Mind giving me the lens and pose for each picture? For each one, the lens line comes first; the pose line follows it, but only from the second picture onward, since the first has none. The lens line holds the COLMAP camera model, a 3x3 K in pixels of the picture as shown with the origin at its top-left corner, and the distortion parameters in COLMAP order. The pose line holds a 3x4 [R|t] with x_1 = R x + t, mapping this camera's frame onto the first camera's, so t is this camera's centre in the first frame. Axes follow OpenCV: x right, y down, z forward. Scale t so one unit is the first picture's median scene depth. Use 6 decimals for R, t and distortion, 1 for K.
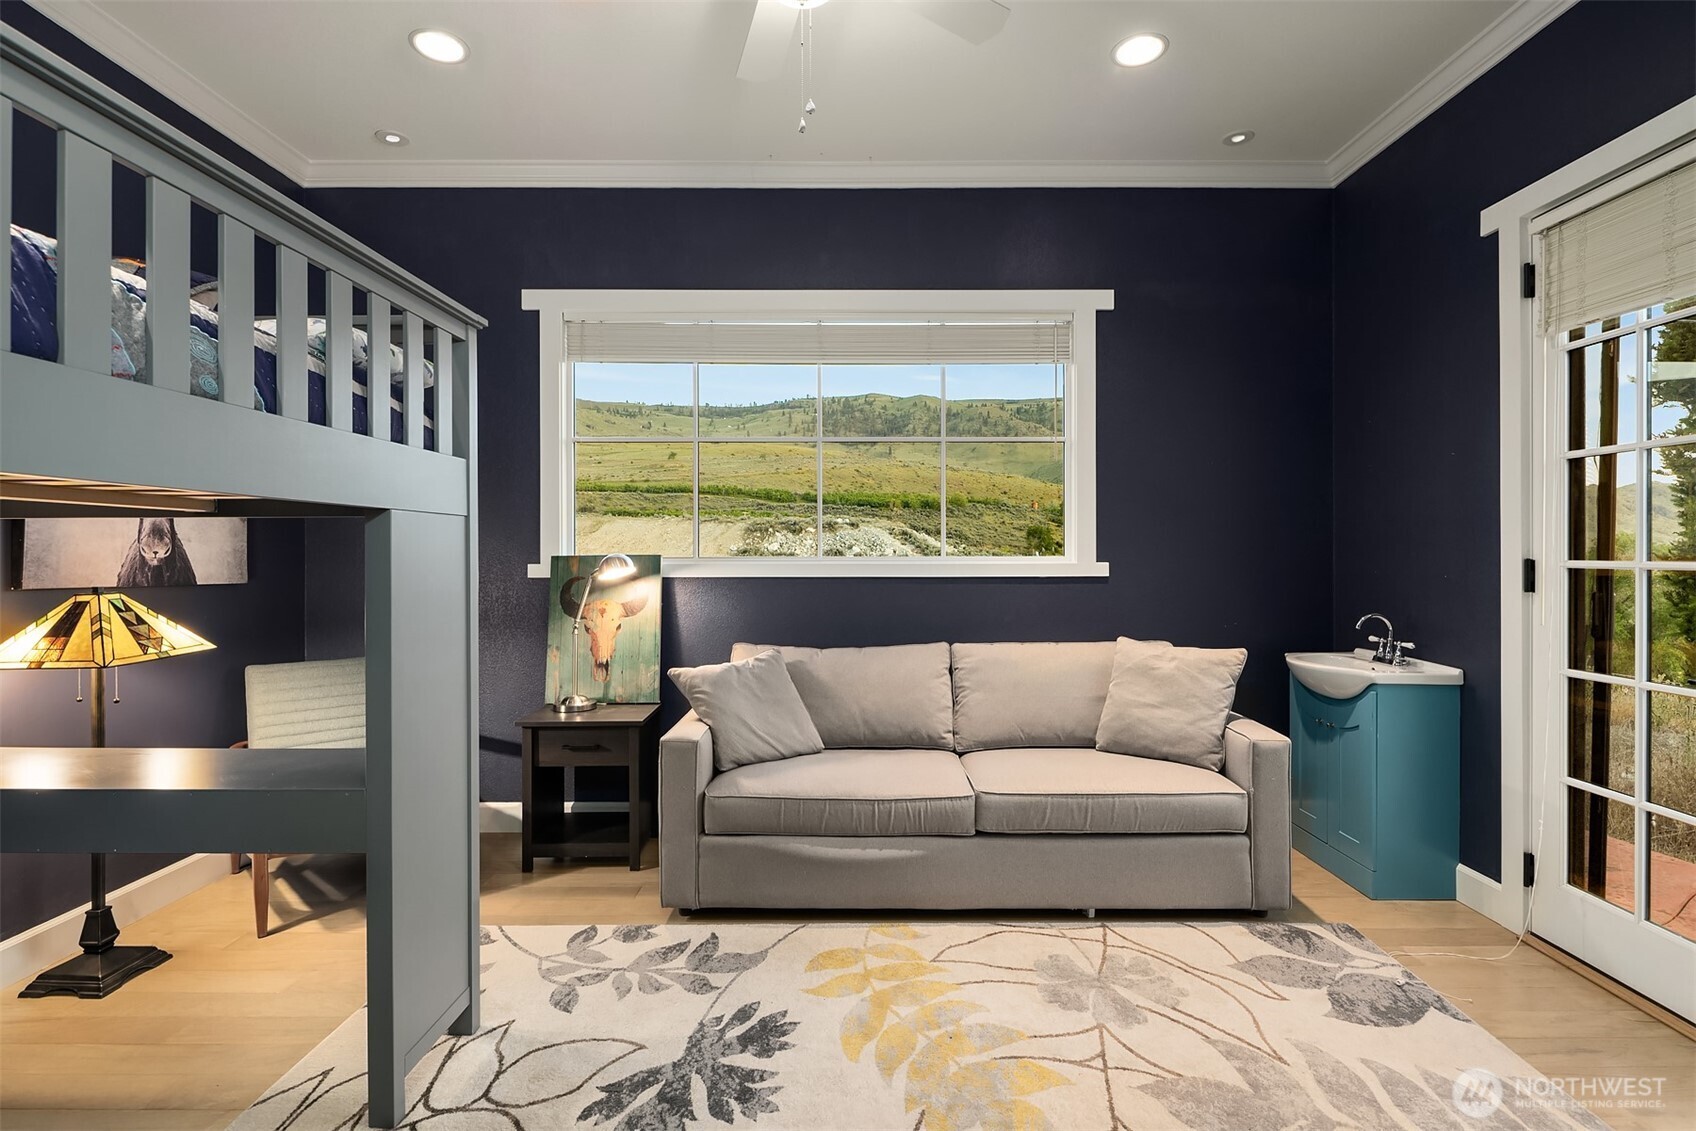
lens RADIAL K [[822.4, 0, 851.3], [0, 822.4, 558.4], [0, 0, 1]] dist [0.005599, -0.002885]
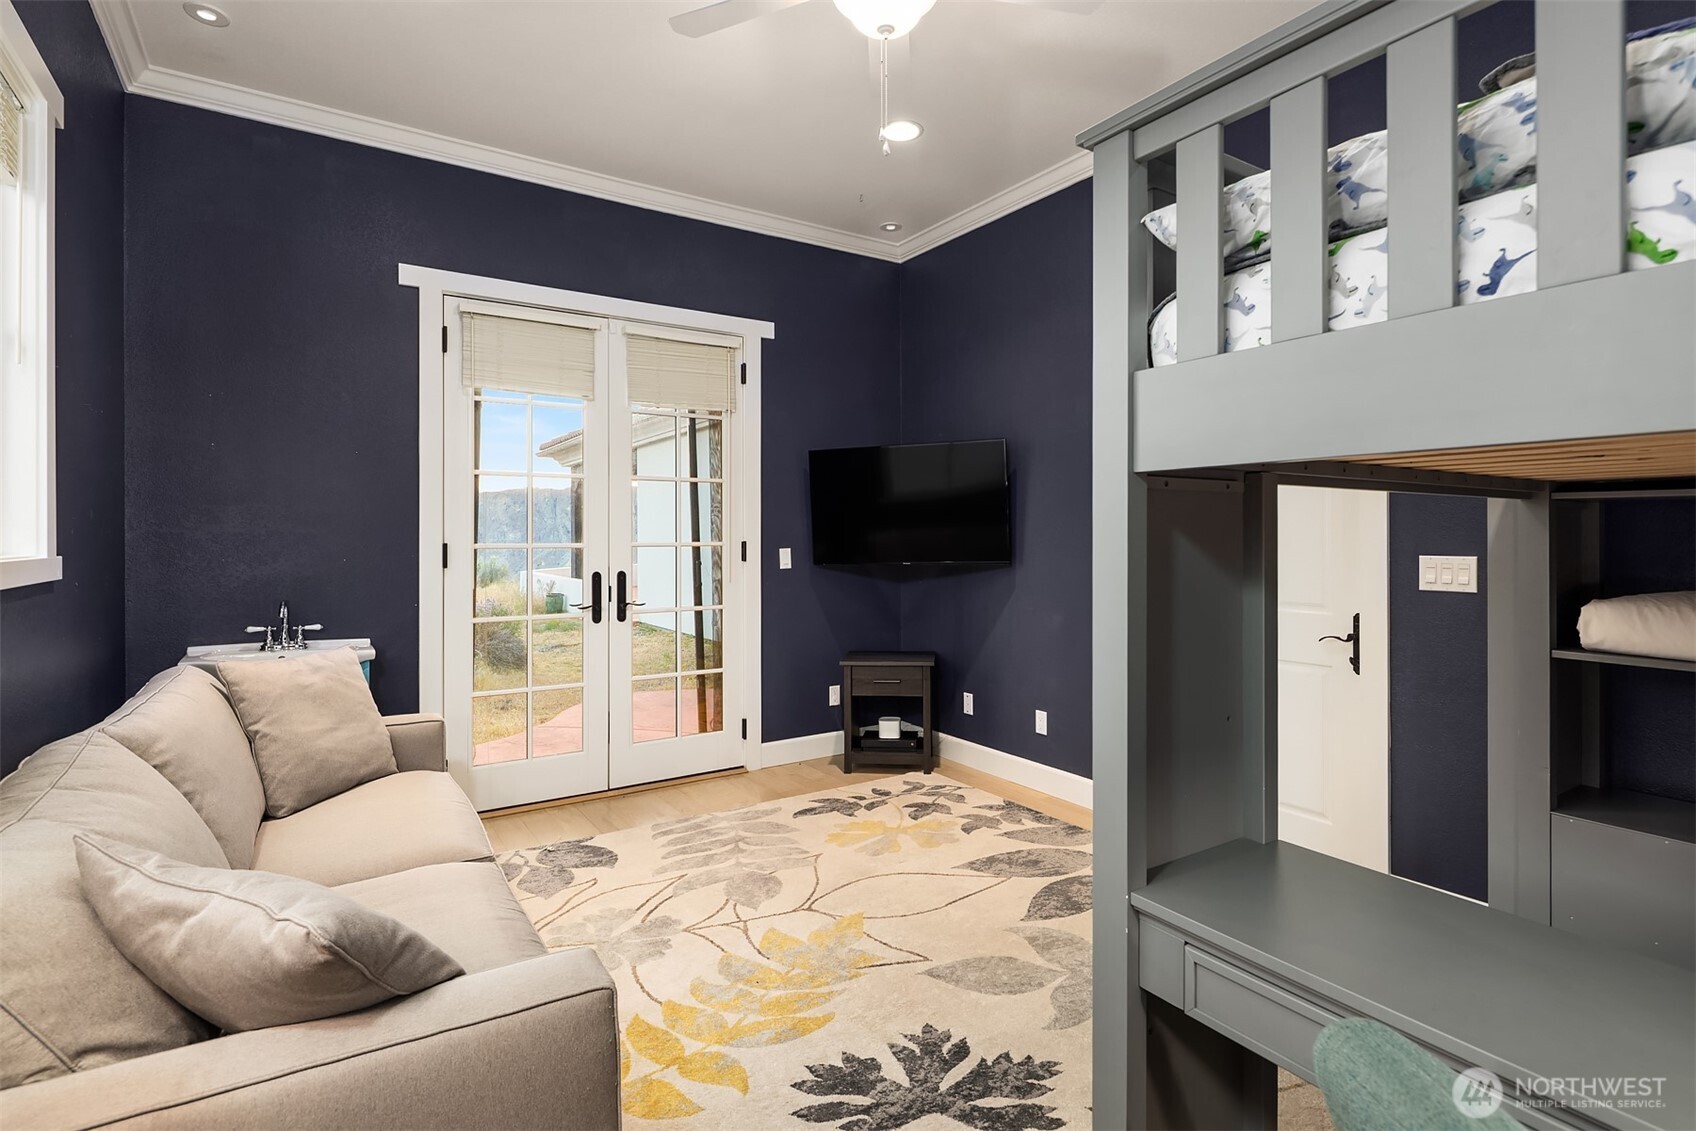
lens RADIAL K [[822.4, 0, 848.6], [0, 822.4, 553.2], [0, 0, 1]] dist [0.005599, -0.002885]
pose [[-0.552821, -0.013151, 0.833196, -0.834369], [0.001816, 0.999854, 0.016986, -0.008481], [-0.833298, 0.010904, -0.552716, 1.465336]]
